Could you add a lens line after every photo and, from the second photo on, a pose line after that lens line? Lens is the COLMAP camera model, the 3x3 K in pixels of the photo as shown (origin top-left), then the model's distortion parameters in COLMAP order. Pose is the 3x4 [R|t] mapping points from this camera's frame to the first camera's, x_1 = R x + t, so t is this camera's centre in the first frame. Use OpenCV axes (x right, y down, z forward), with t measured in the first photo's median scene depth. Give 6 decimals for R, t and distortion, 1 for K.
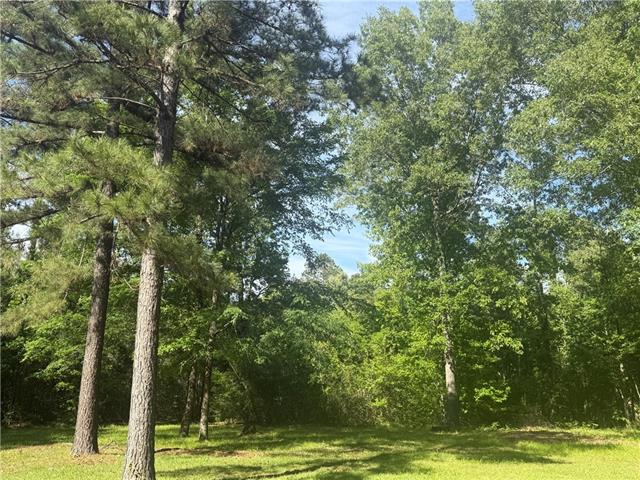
lens RADIAL K [[563.7, 0, 320.4], [0, 563.7, 231.3], [0, 0, 1]] dist [0.137355, -0.229633]
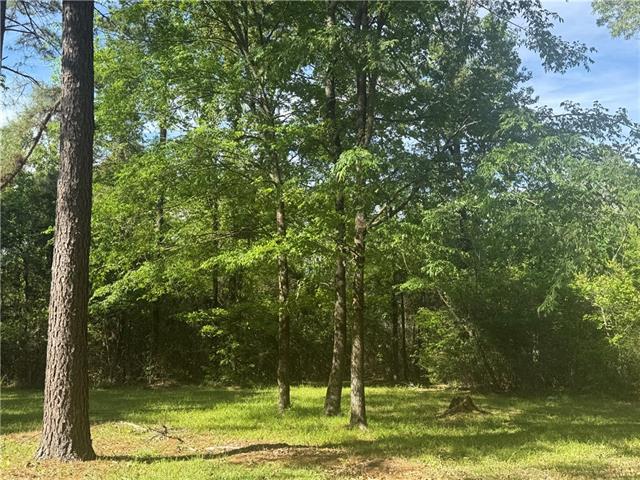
lens RADIAL K [[704.3, 0, 320.0], [0, 704.3, 240.0], [0, 0, 1]] dist [0.215773, -0.458830]
pose [[0.927799, -0.055079, -0.368991, 0.010399], [0.102362, 0.988668, 0.109805, 0.076063], [0.358762, -0.139647, 0.922924, 0.254972]]
